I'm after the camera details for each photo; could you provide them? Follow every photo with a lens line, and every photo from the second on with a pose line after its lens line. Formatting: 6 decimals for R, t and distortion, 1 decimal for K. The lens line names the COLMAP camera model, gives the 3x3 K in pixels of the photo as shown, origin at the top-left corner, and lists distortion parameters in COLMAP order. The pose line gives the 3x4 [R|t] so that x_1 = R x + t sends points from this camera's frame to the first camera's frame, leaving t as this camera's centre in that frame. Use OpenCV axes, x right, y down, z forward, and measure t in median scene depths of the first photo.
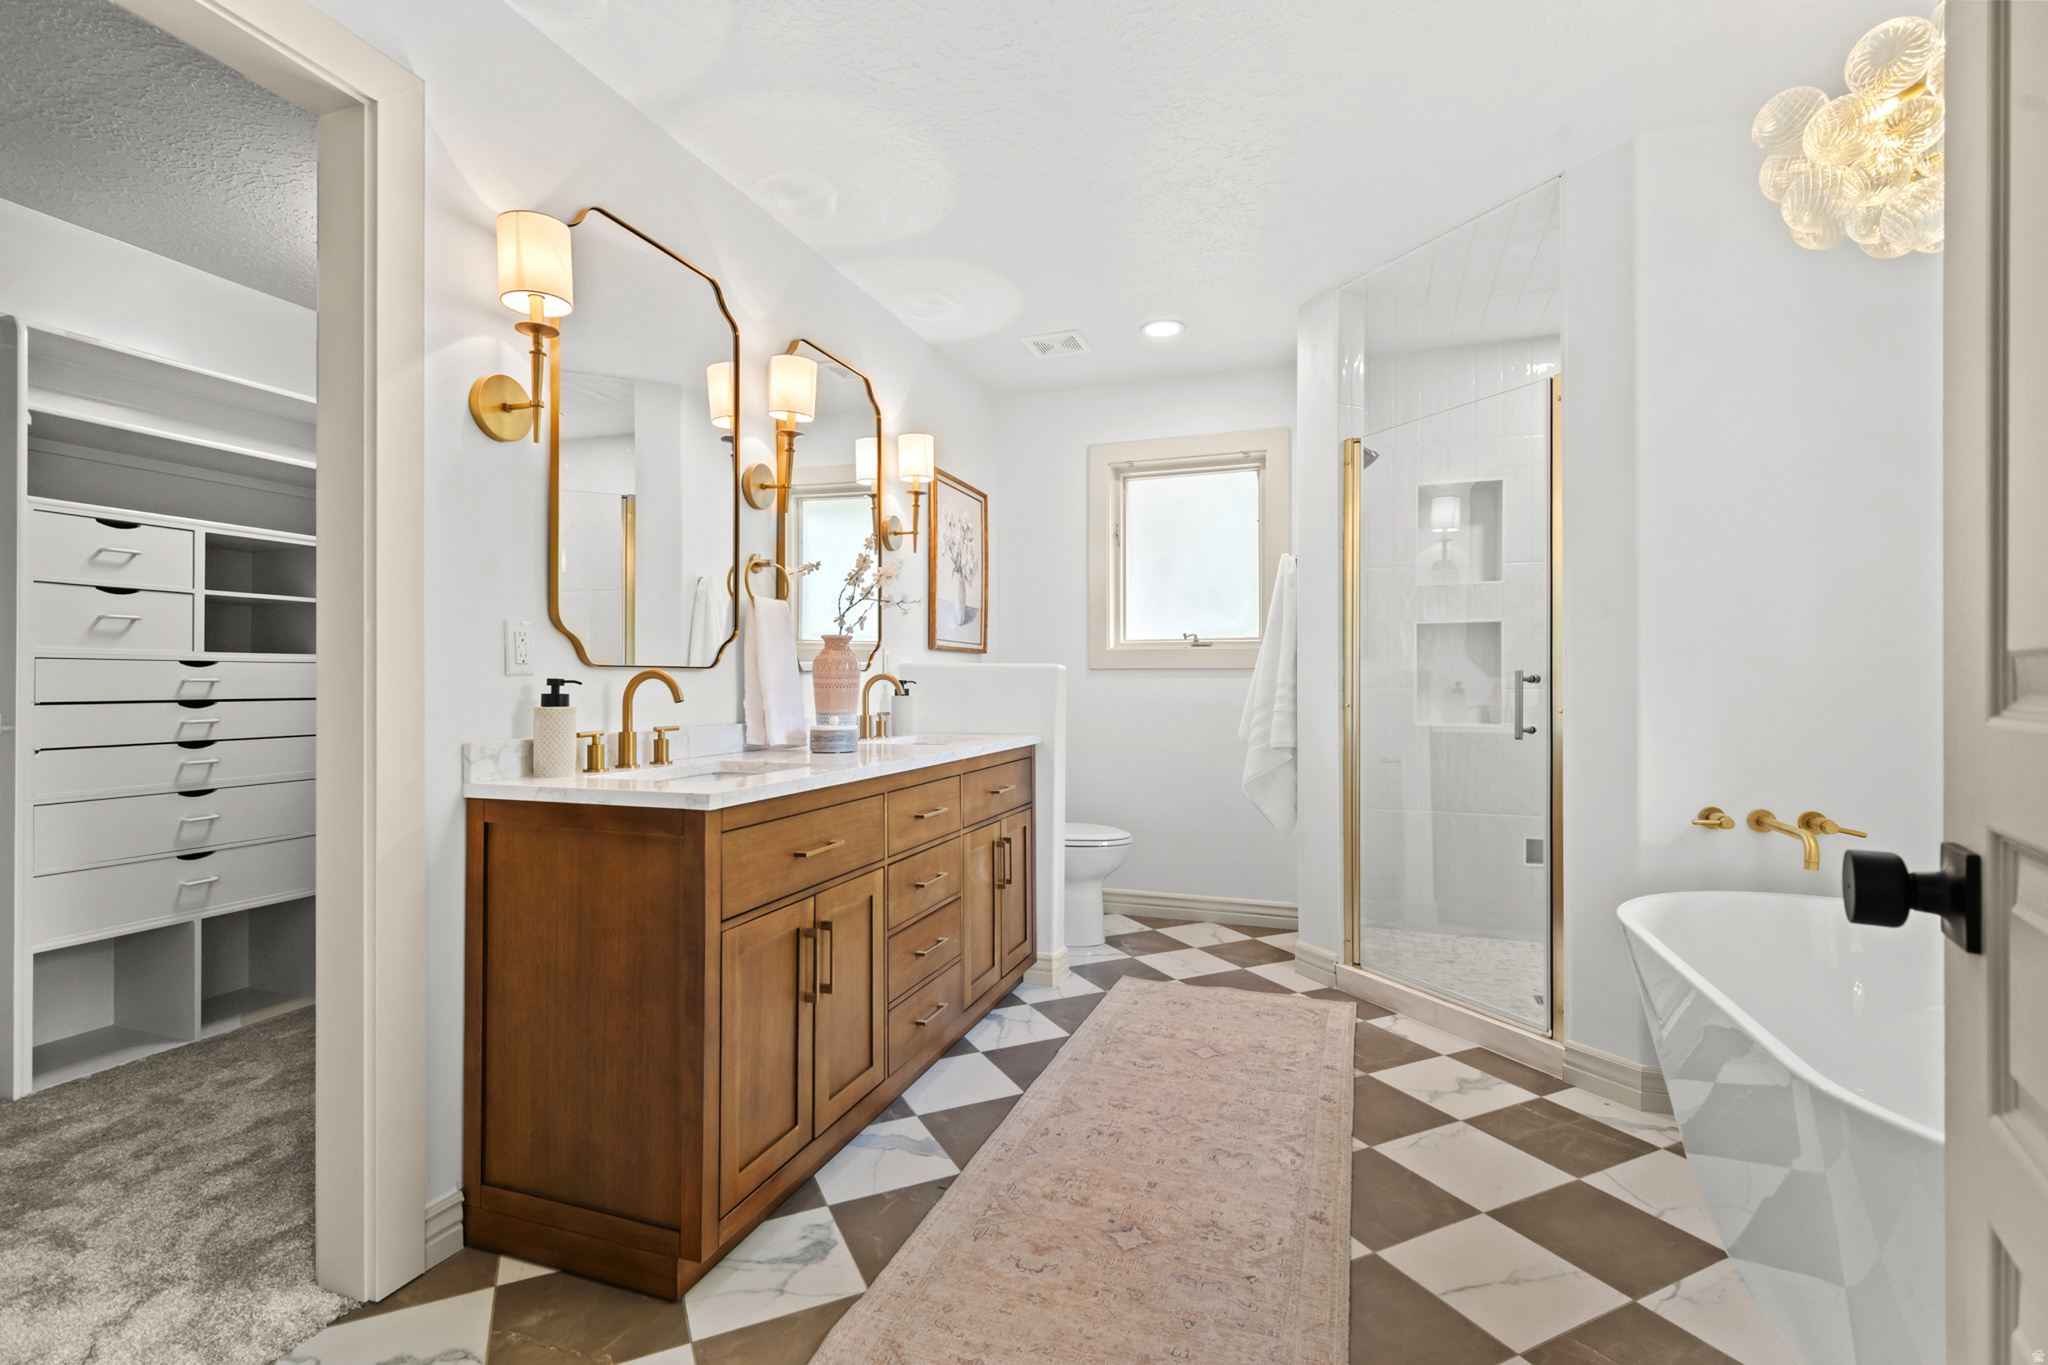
lens RADIAL K [[917.6, 0, 1014.3], [0, 917.6, 678.5], [0, 0, 1]] dist [-0.000937, -0.000425]
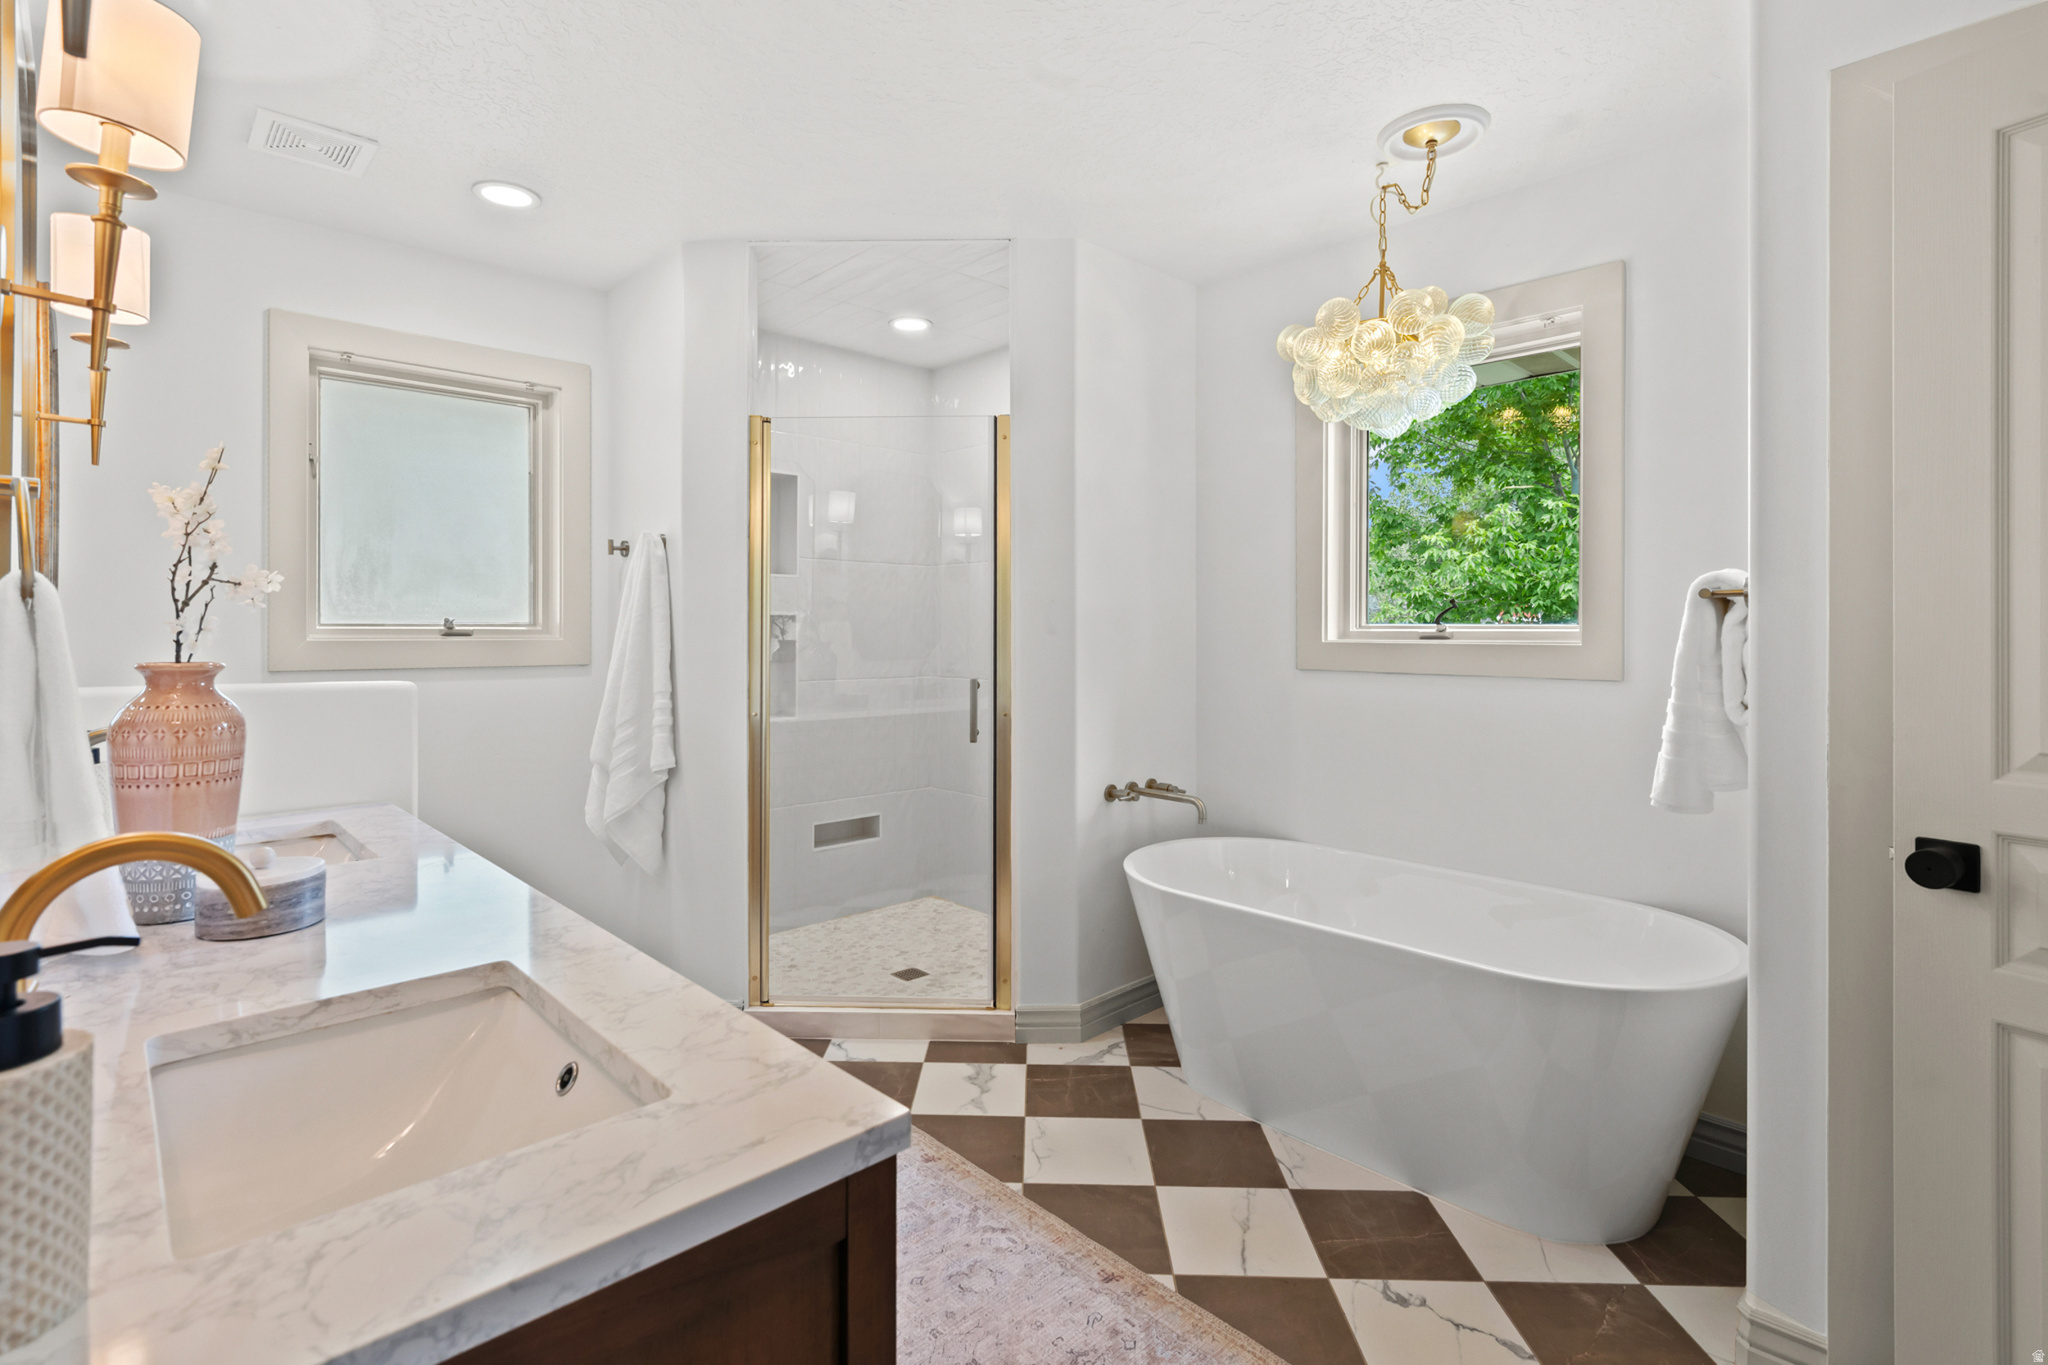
lens RADIAL K [[951.5, 0, 1019.7], [0, 951.5, 636.8], [0, 0, 1]] dist [-0.001765, -0.000372]
pose [[0.472186, -0.002394, 0.881496, -0.410779], [-0.001650, 0.999992, 0.003600, -0.062500], [-0.881498, -0.003155, 0.472178, 0.423052]]
